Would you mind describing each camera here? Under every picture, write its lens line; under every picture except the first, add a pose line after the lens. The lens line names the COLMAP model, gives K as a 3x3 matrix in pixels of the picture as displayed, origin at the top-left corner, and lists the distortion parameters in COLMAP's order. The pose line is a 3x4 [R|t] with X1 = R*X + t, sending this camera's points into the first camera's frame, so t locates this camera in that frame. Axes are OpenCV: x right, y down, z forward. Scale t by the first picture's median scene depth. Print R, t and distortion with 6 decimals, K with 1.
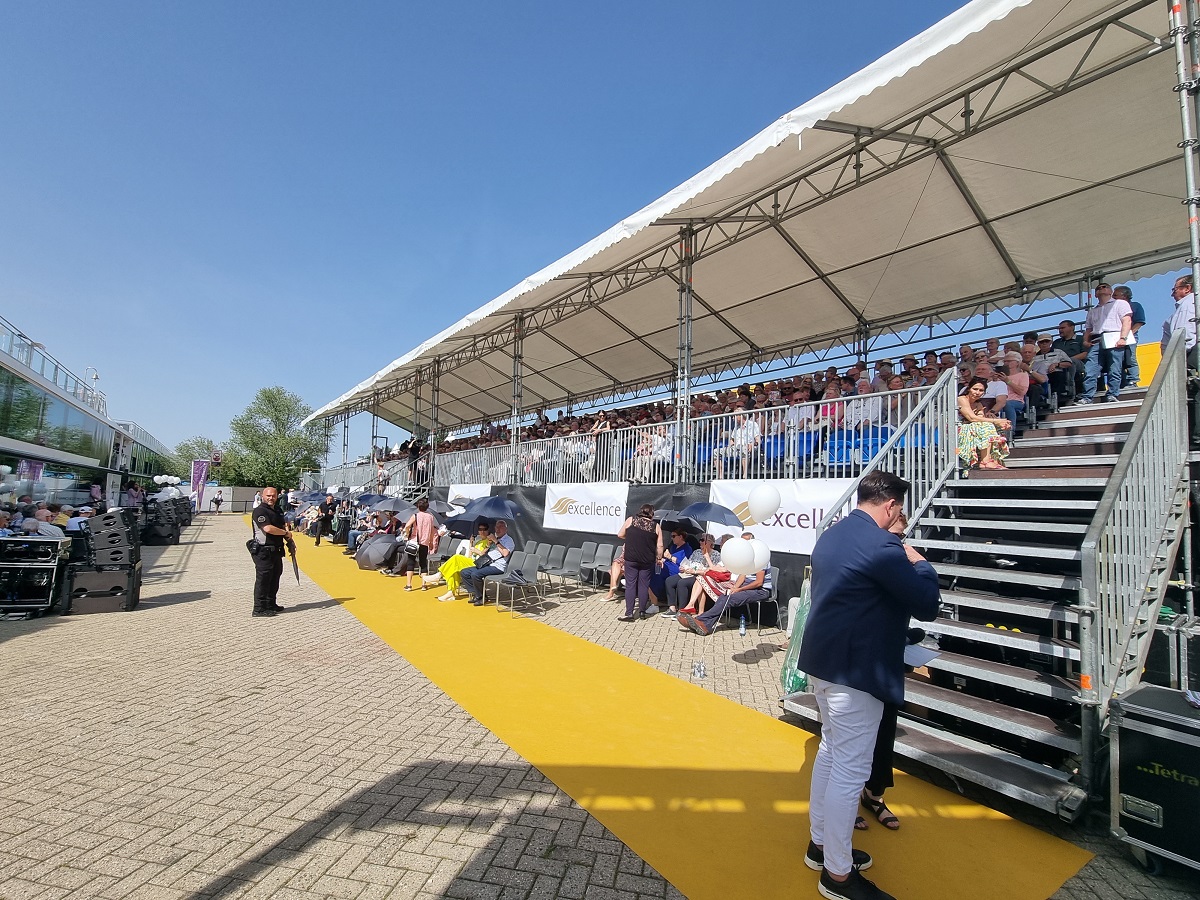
lens RADIAL K [[571.8, 0, 605.9], [0, 571.8, 465.1], [0, 0, 1]] dist [-0.002337, -0.000704]
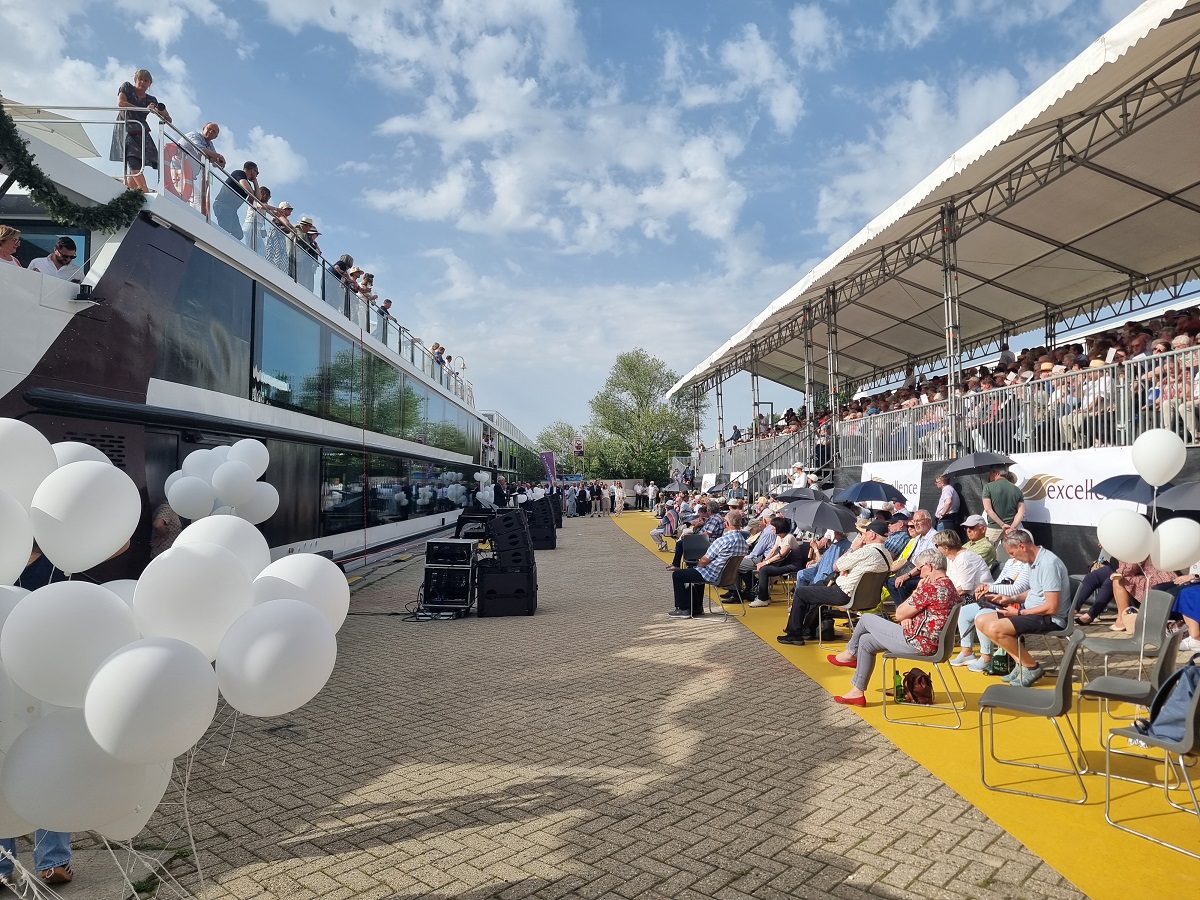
lens RADIAL K [[838.1, 0, 625.4], [0, 838.1, 449.4], [0, 0, 1]] dist [0.099028, -0.092203]
pose [[0.854386, -0.063536, -0.515740, 0.026010], [0.073070, 0.997325, -0.001815, -0.004029], [0.514476, -0.036135, 0.856743, -0.067732]]
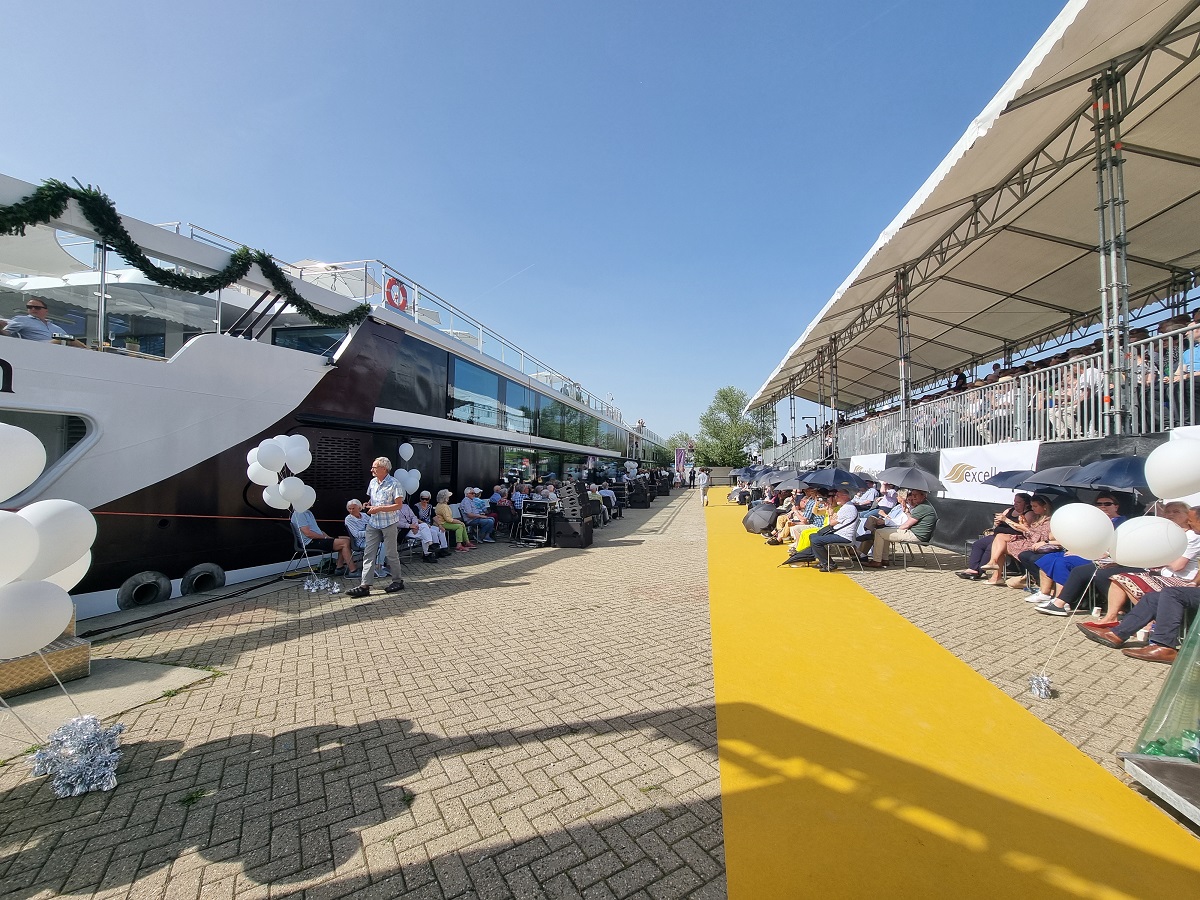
lens RADIAL K [[498.2, 0, 576.2], [0, 498.2, 461.5], [0, 0, 1]] dist [-0.002632, -0.000703]
pose [[0.671256, -0.045371, -0.739835, 0.092002], [0.070884, 0.997480, 0.003142, 0.009196], [0.737828, -0.054552, 0.672780, 0.053035]]
